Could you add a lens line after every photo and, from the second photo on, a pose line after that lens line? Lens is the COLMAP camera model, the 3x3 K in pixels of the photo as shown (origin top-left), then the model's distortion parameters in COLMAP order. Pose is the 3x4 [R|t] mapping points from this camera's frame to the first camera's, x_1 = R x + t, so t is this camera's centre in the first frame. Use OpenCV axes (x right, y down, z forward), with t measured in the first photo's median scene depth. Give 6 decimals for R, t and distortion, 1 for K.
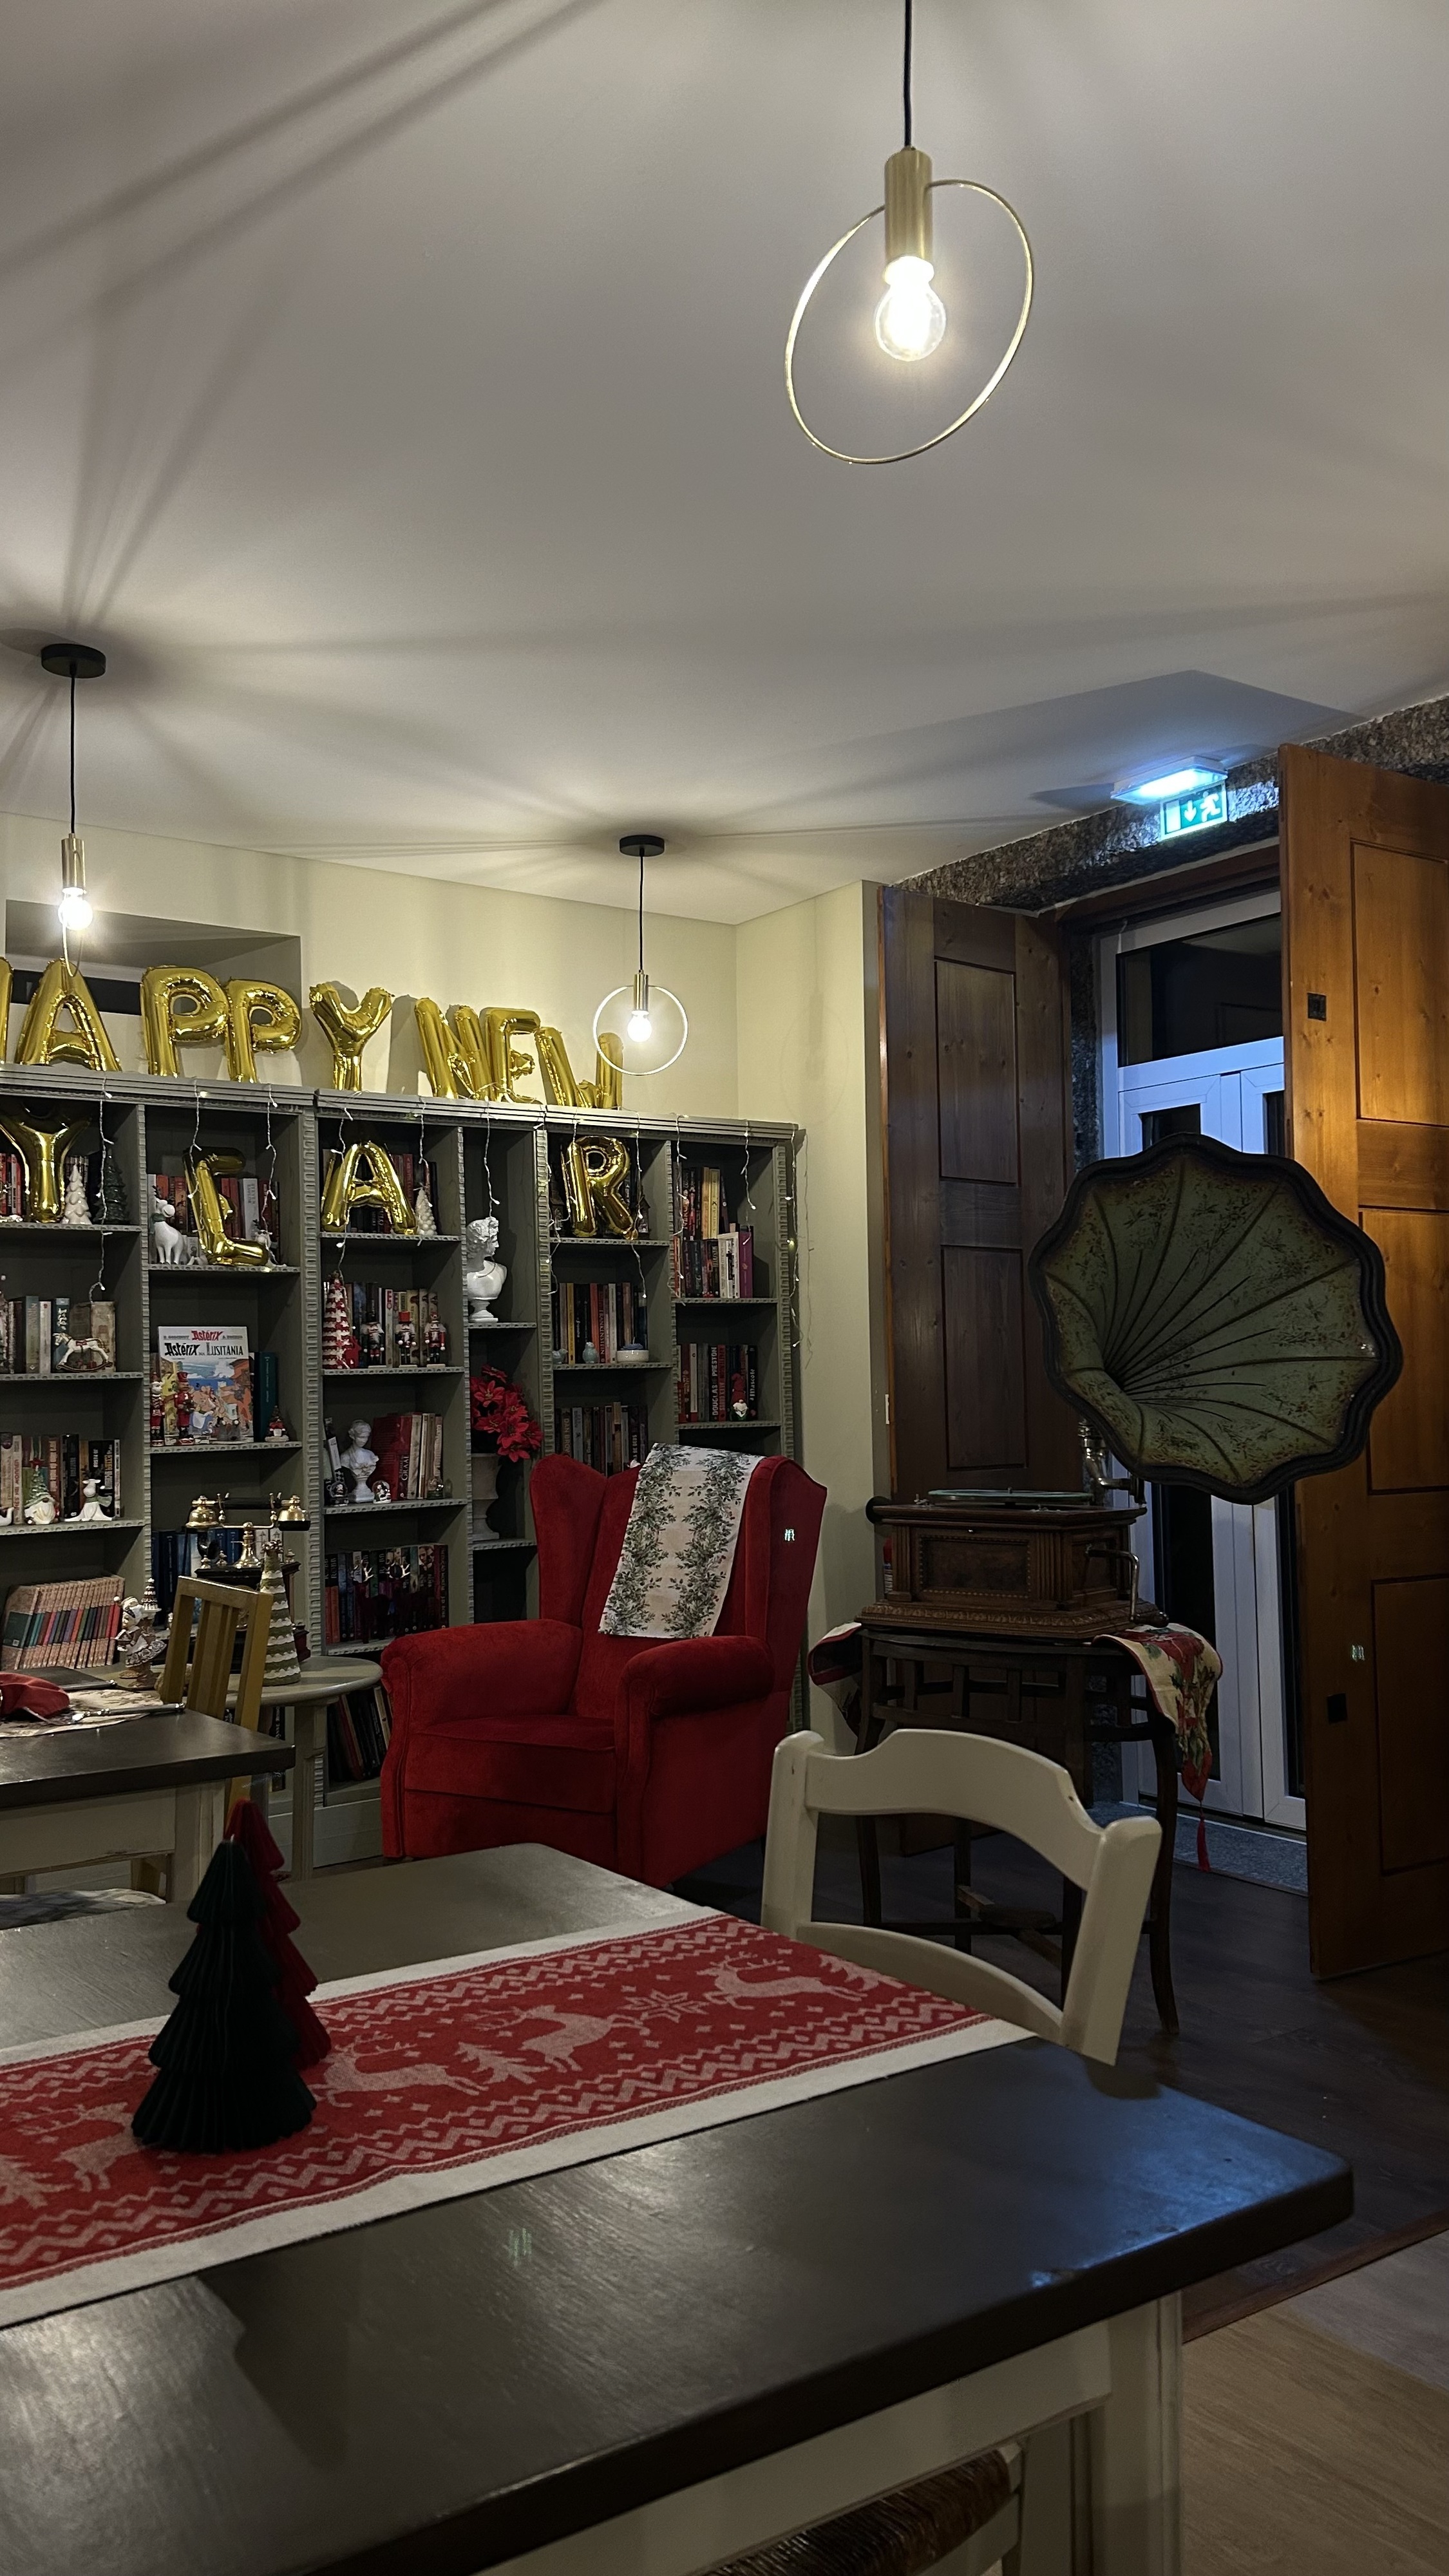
lens RADIAL K [[1979.2, 0, 705.6], [0, 1979.2, 1260.9], [0, 0, 1]] dist [0.069274, 0.000035]
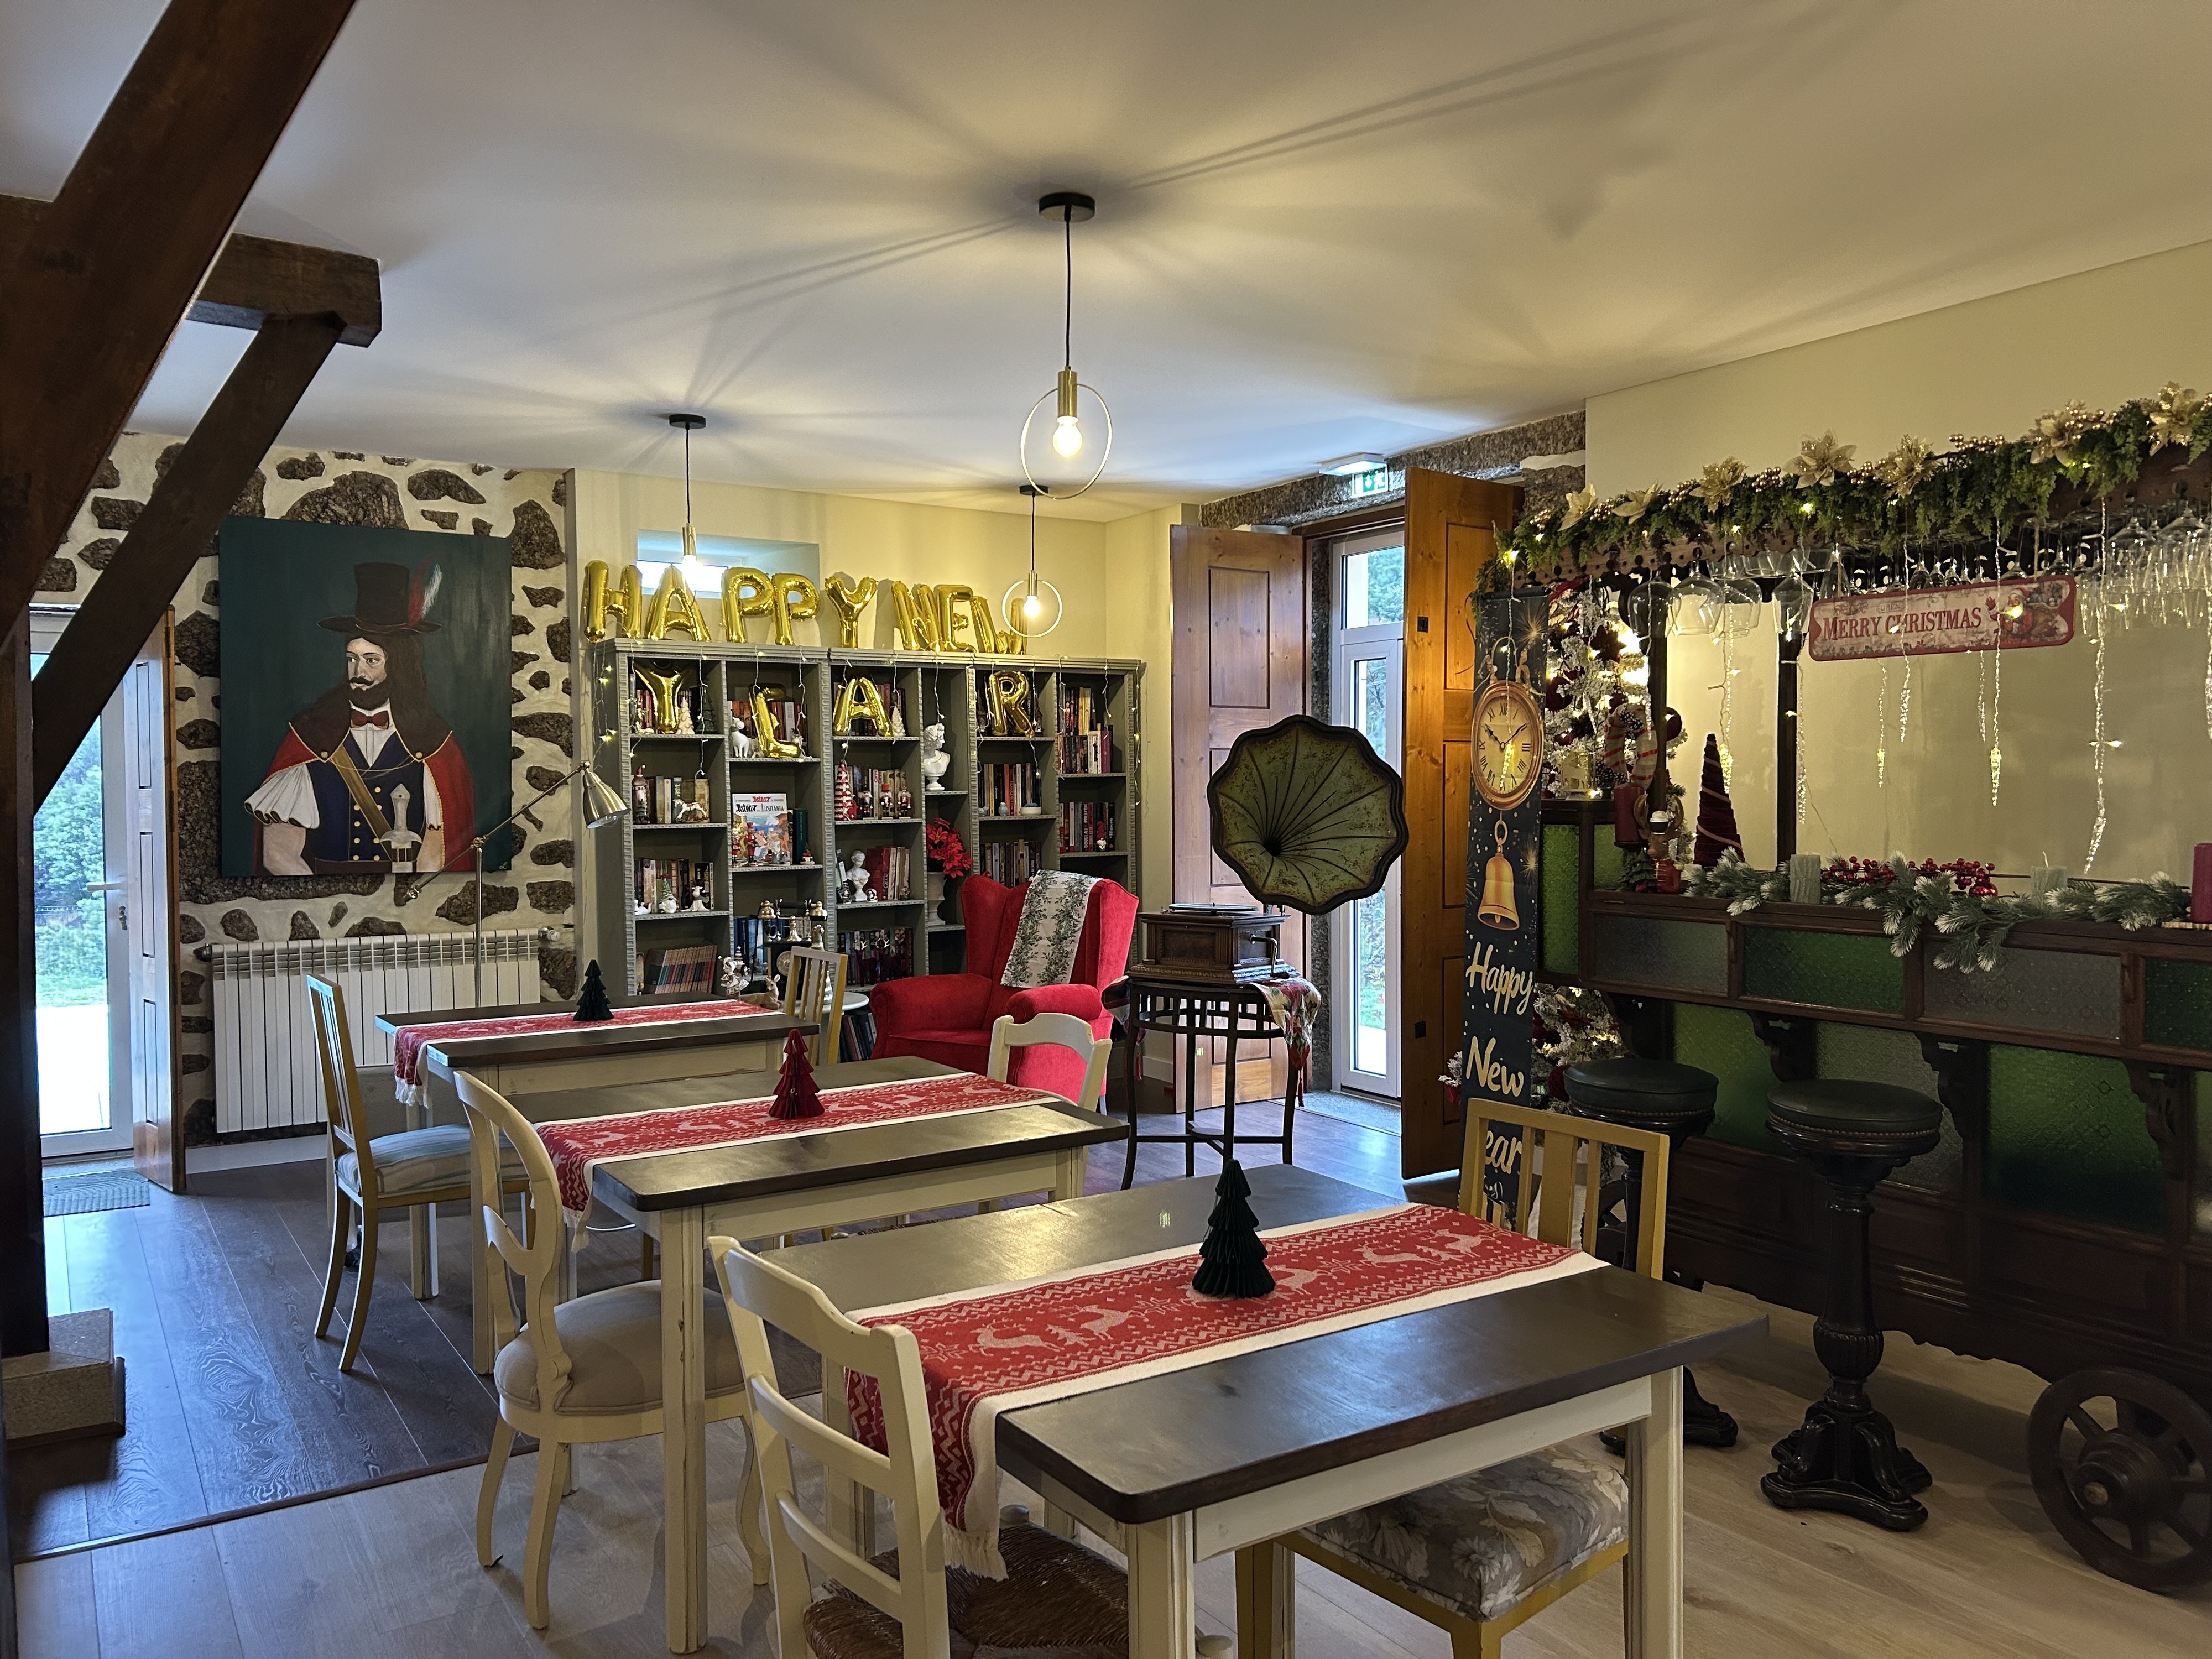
lens RADIAL K [[1655.9, 0, 1111.2], [0, 1655.9, 842.3], [0, 0, 1]] dist [0.048742, -0.053962]
pose [[0.999545, 0.010378, -0.028317, 0.070529], [-0.007691, 0.995598, 0.093415, -0.055441], [0.029162, -0.093155, 0.995224, -0.339809]]
